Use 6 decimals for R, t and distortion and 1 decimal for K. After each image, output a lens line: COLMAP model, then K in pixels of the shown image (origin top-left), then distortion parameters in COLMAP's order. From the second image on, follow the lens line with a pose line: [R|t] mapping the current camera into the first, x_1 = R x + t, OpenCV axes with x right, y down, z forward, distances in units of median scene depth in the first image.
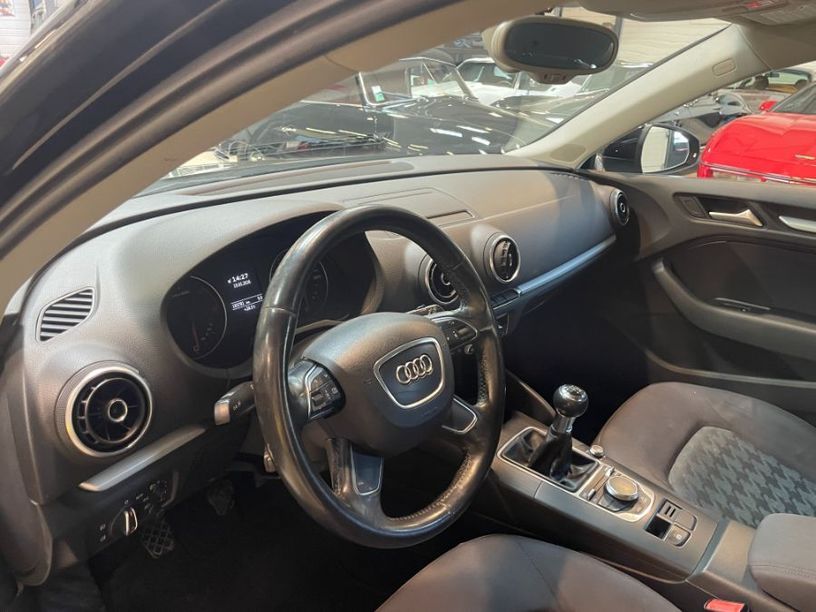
lens RADIAL K [[618.7, 0, 404.3], [0, 618.7, 301.4], [0, 0, 1]] dist [0.093589, -0.127035]
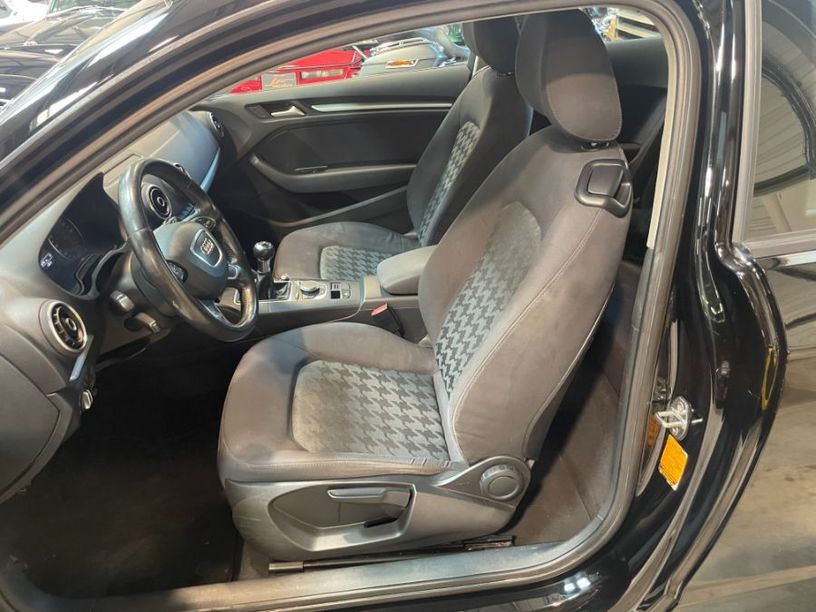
lens RADIAL K [[618.7, 0, 405.6], [0, 618.7, 302.3], [0, 0, 1]] dist [0.093589, -0.127035]
pose [[0.708912, -0.408567, 0.574906, -0.450600], [0.325309, 0.912655, 0.247458, 0.002138], [-0.625794, 0.011596, 0.779902, -0.479816]]
